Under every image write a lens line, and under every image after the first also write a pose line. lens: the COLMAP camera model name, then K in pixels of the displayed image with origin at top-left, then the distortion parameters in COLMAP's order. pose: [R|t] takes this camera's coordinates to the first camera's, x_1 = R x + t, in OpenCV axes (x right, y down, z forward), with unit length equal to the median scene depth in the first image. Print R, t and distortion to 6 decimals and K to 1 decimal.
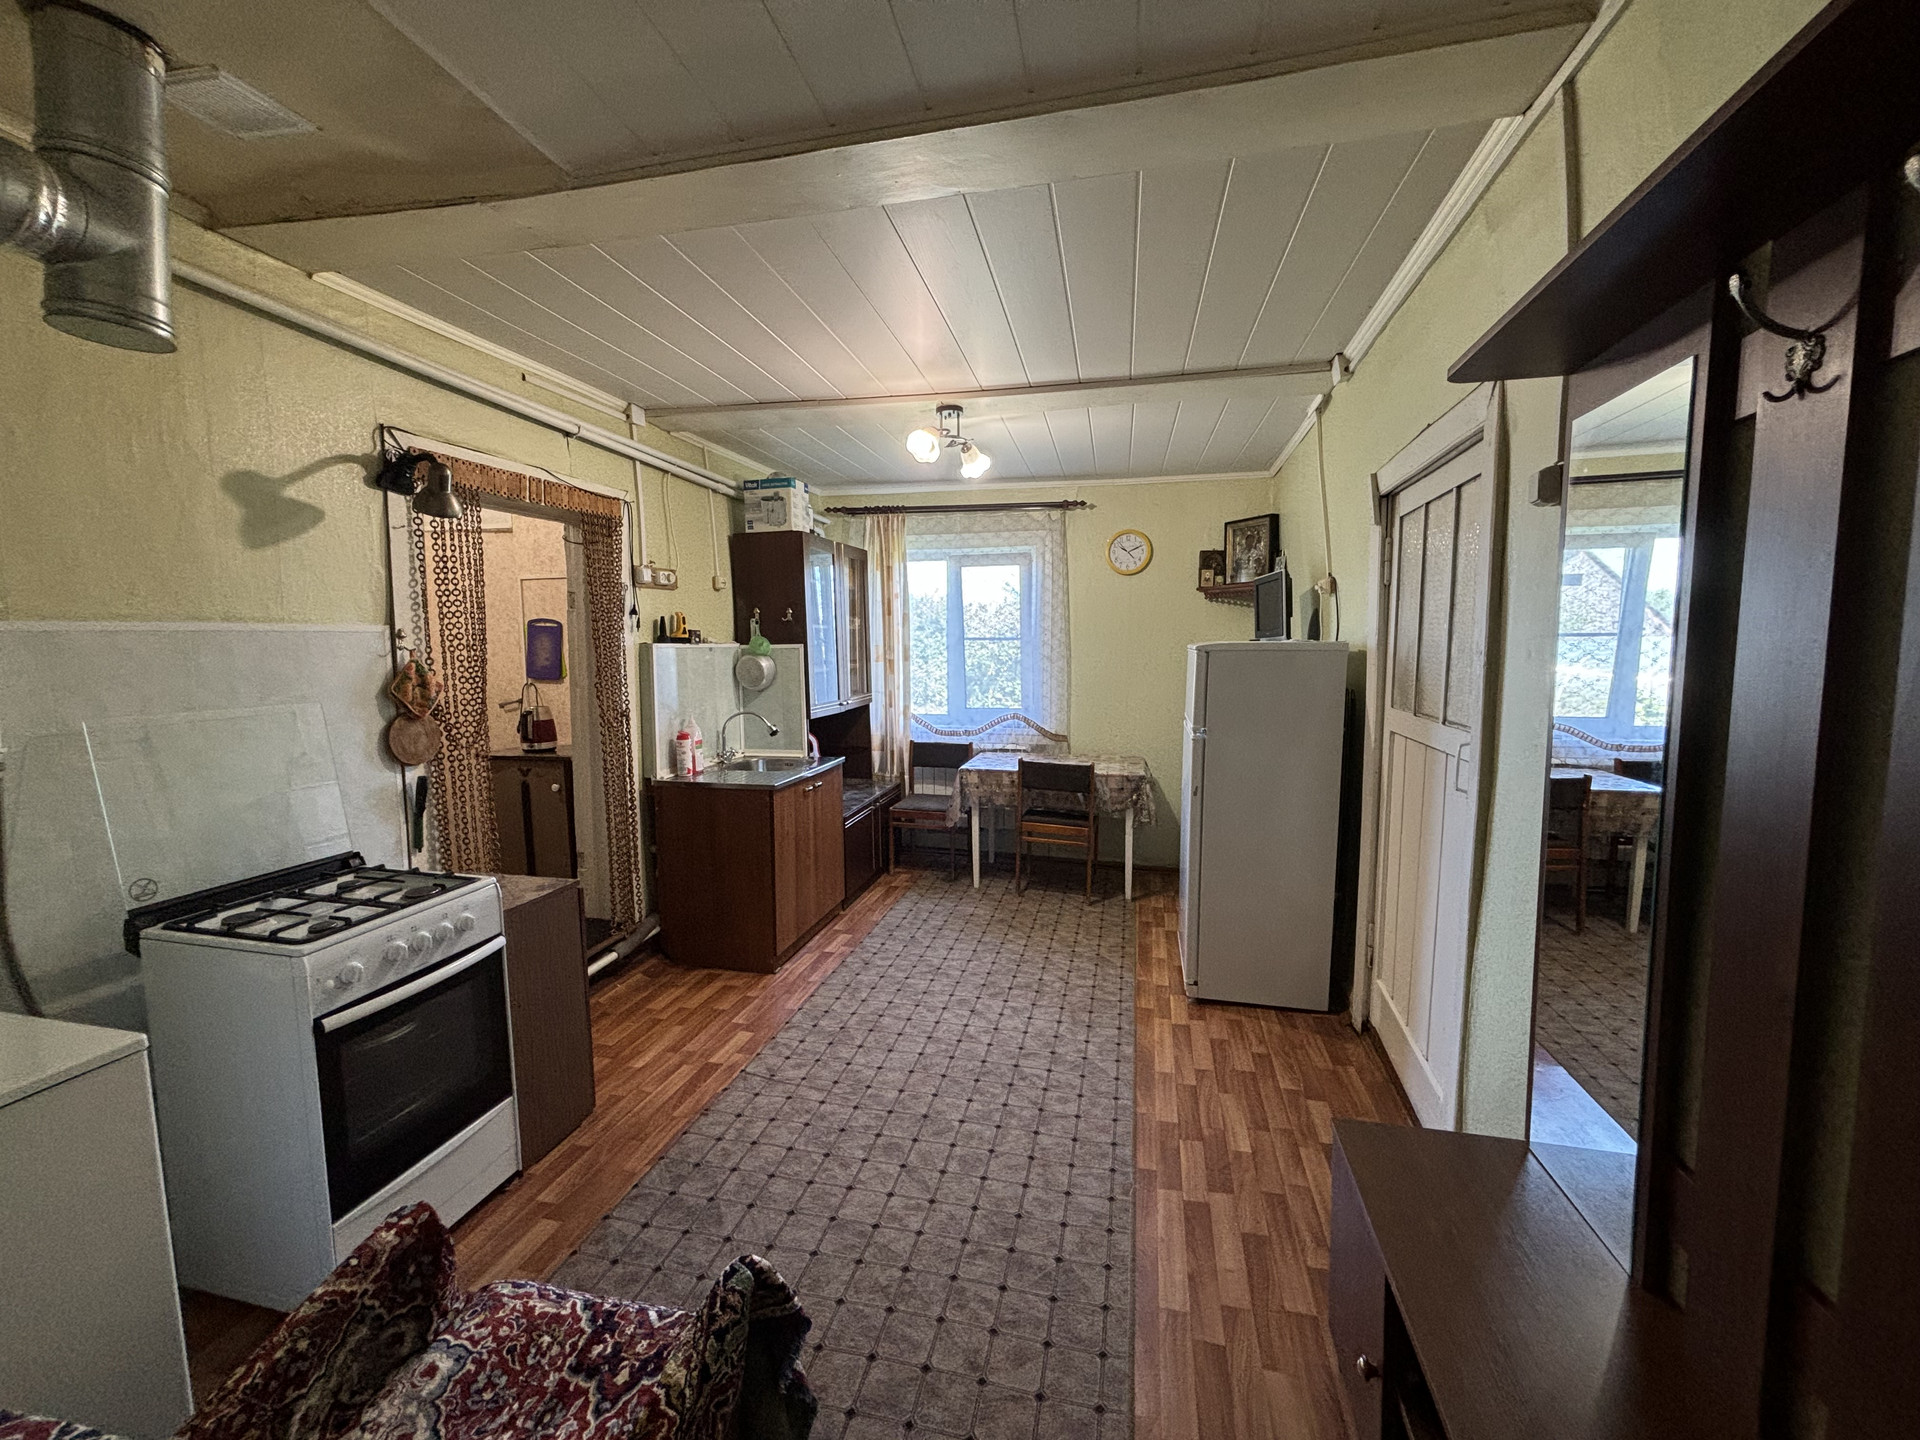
lens RADIAL K [[773.2, 0, 957.5], [0, 773.2, 723.4], [0, 0, 1]] dist [0.001078, -0.000701]
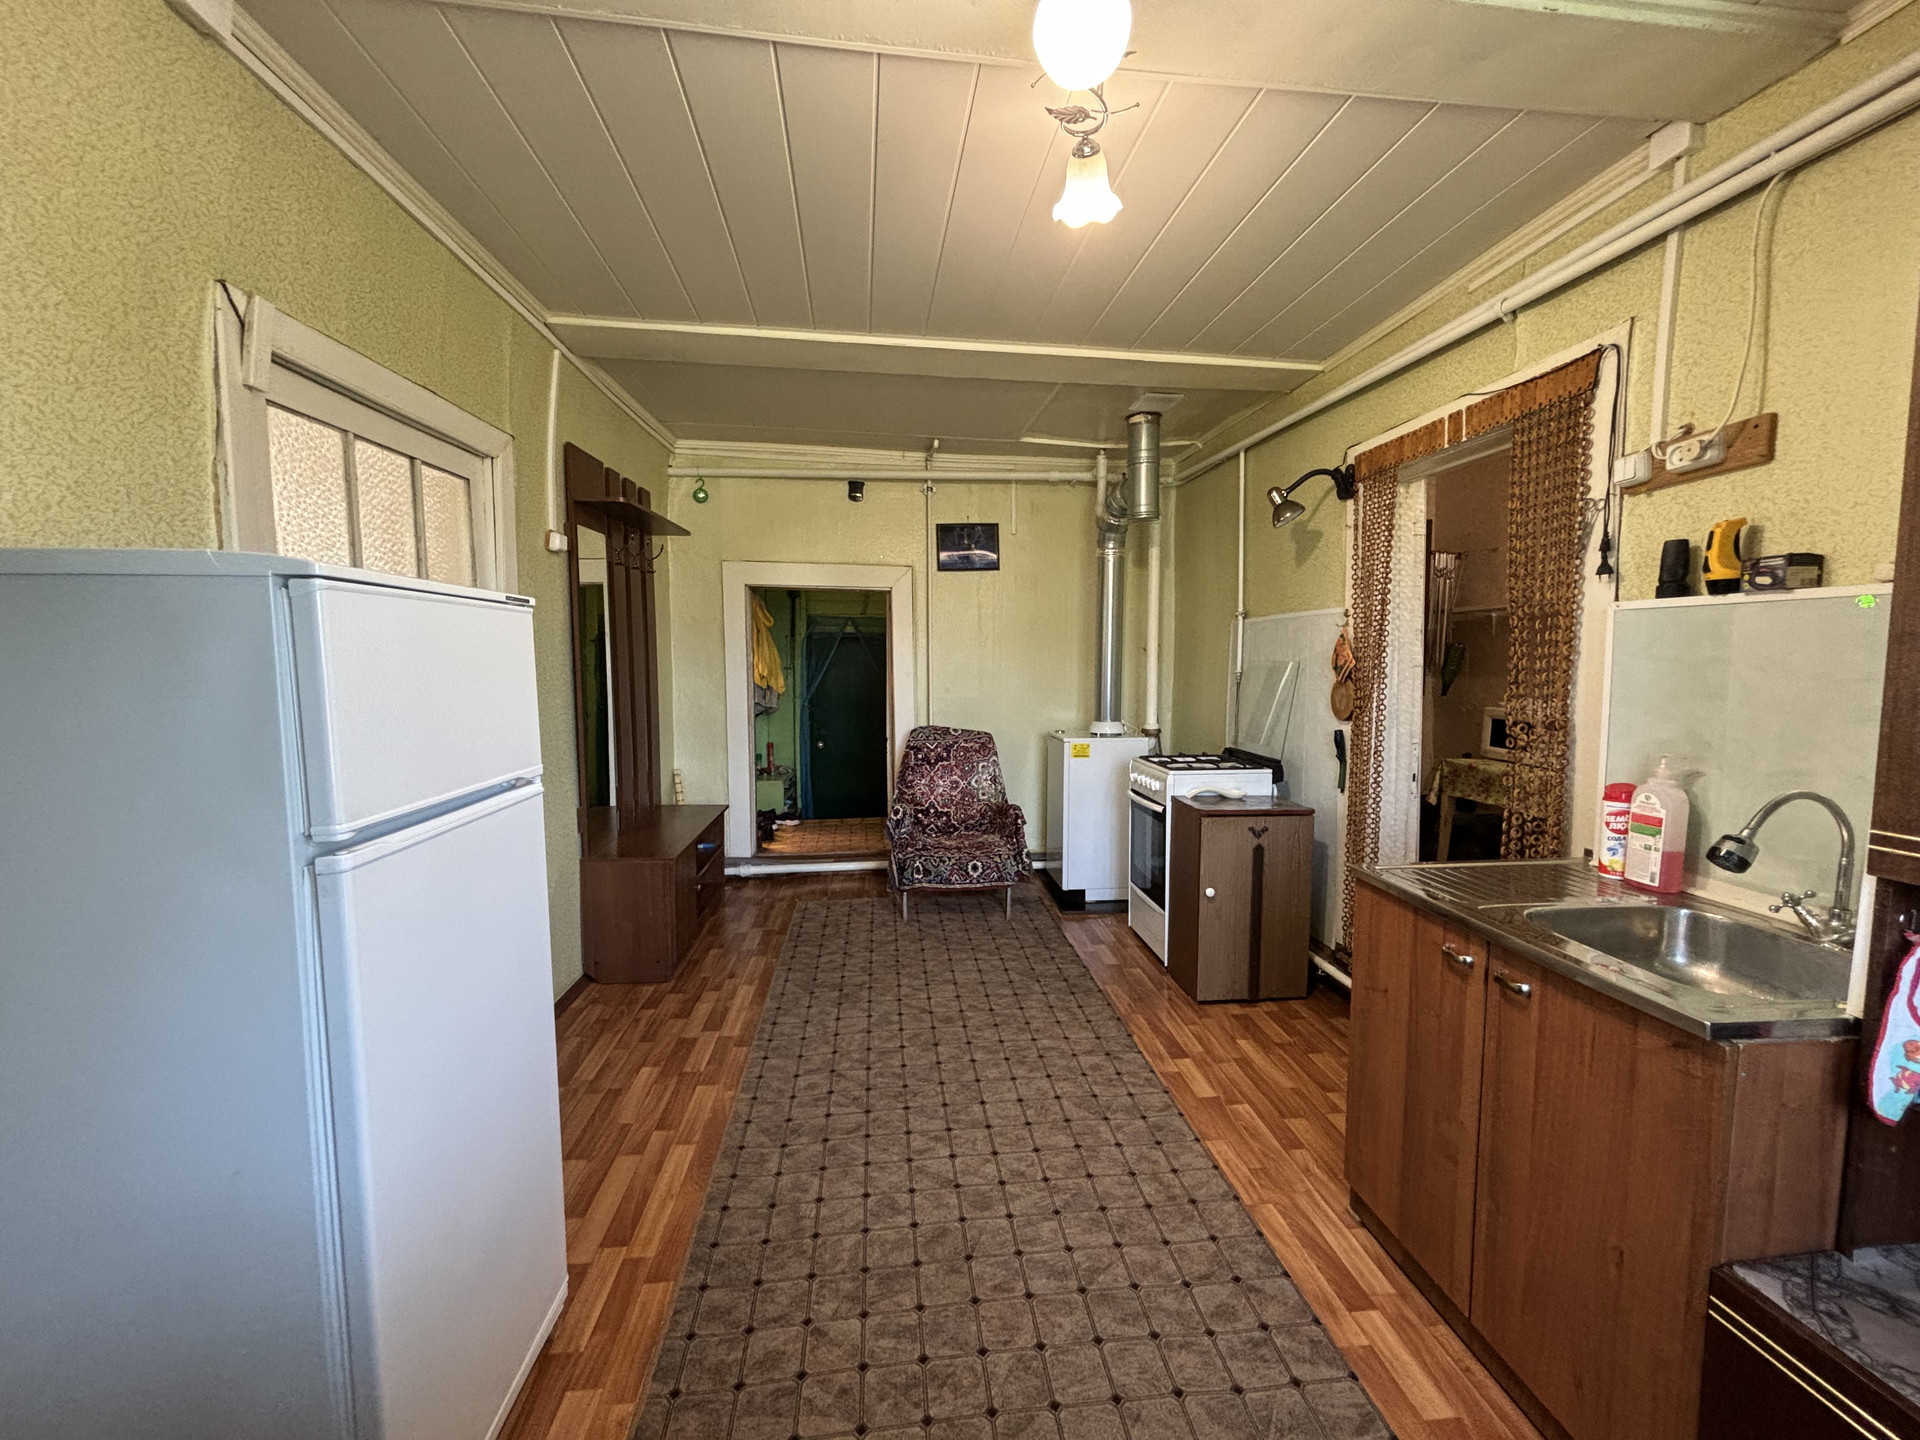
lens RADIAL K [[773.2, 0, 959.5], [0, 773.2, 715.8], [0, 0, 1]] dist [0.001078, -0.000701]
pose [[-0.944765, 0.029642, -0.326406, 0.168891], [-0.030866, 0.983429, 0.178647, -0.094998], [0.326293, 0.178854, -0.928194, 1.202990]]
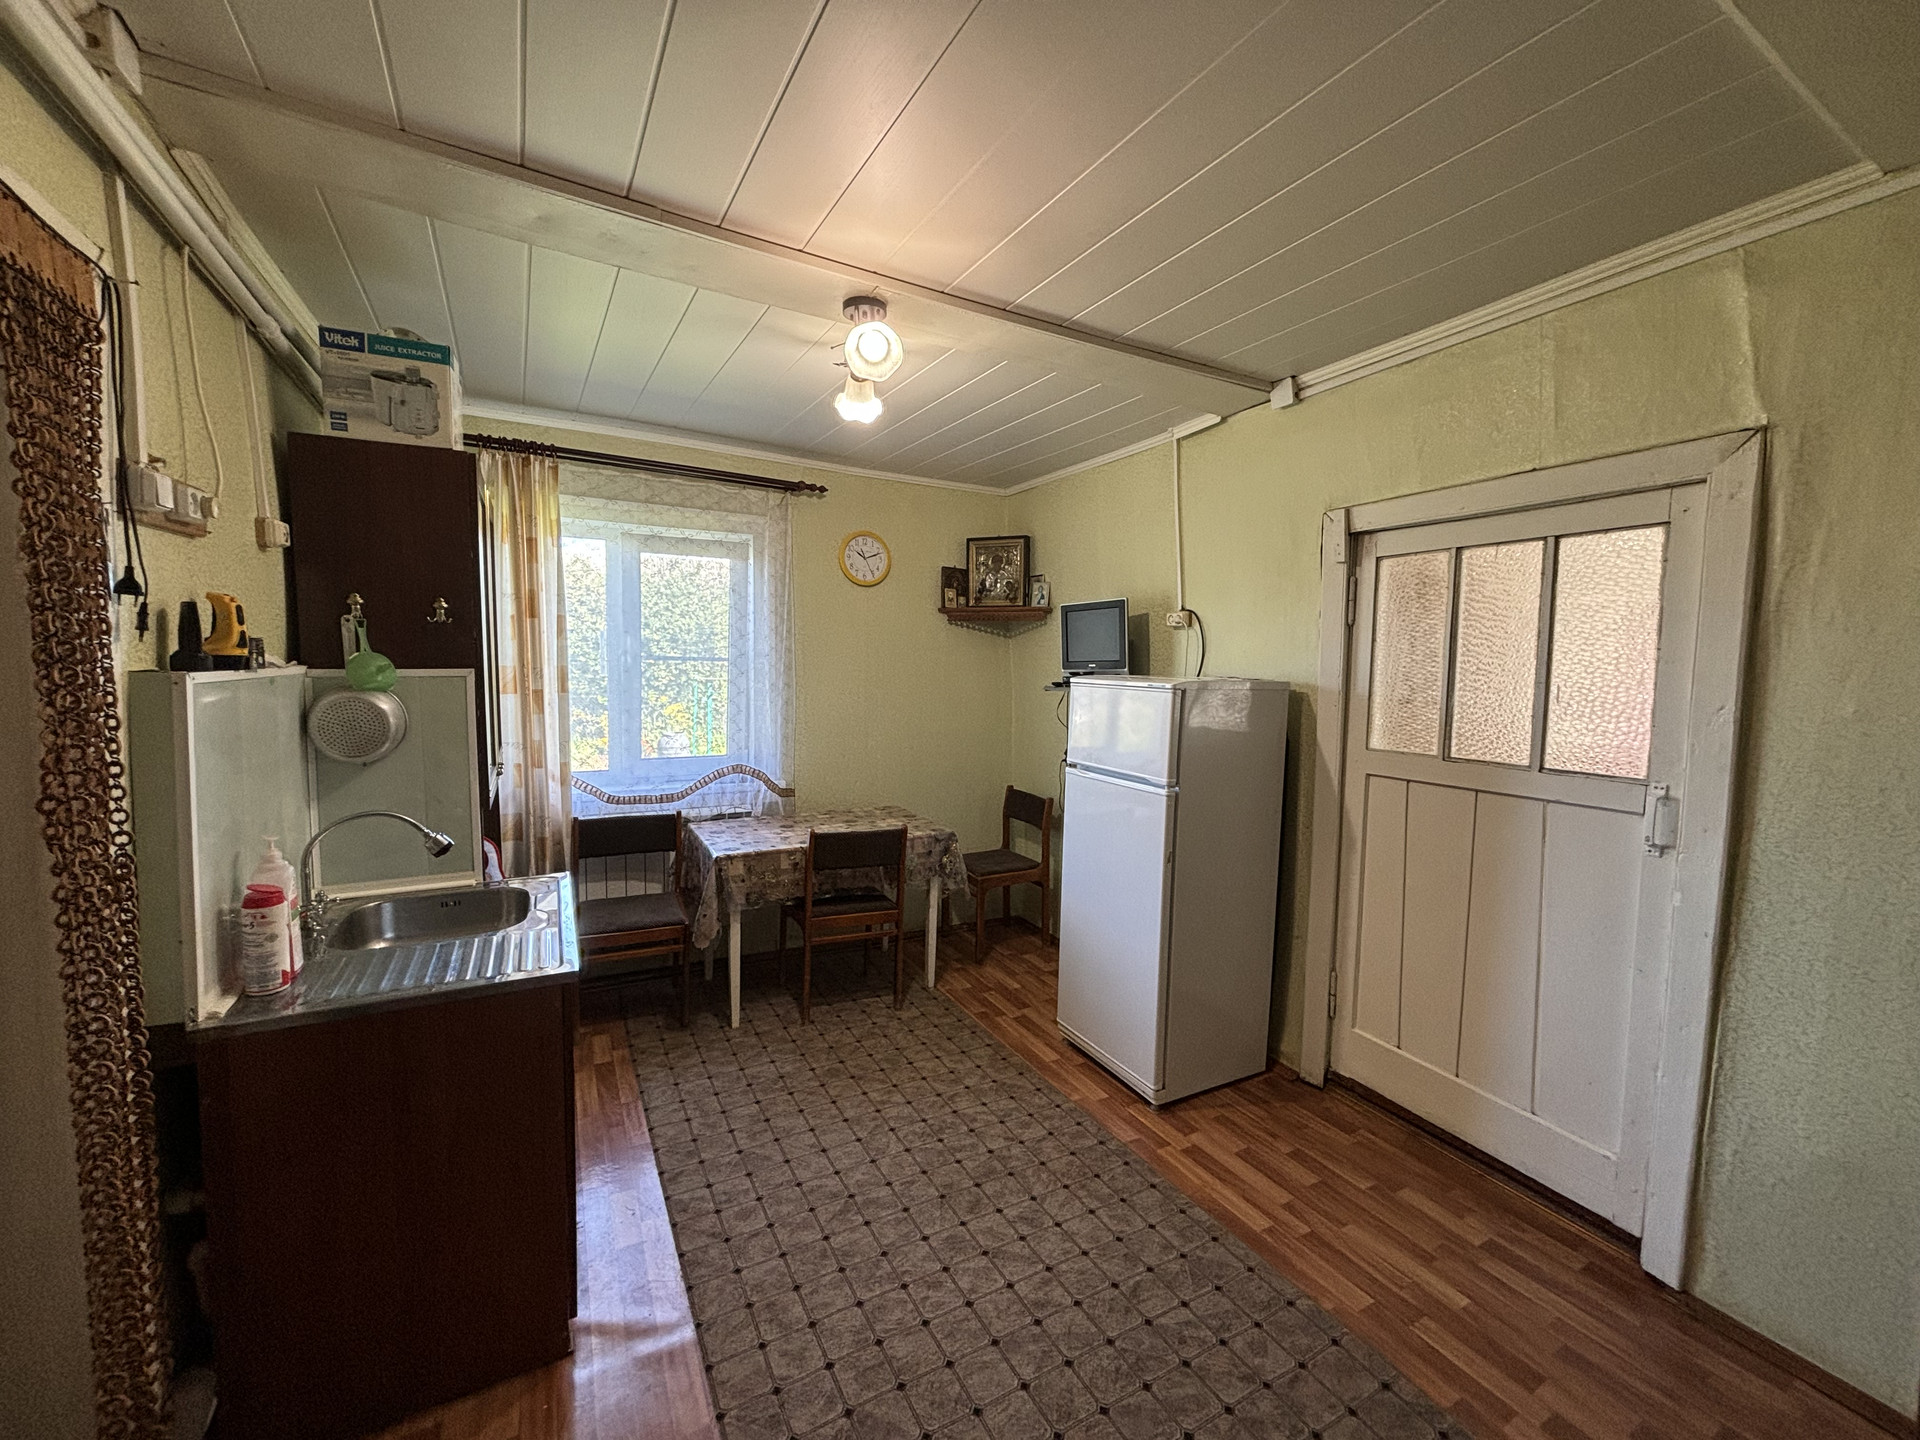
lens RADIAL K [[773.2, 0, 961.4], [0, 773.2, 716.4], [0, 0, 1]] dist [0.001078, -0.000701]
pose [[0.743247, -0.028970, 0.668390, -0.324317], [0.047337, 0.998835, -0.009346, -0.052847], [-0.667340, 0.038586, 0.743753, 0.412160]]
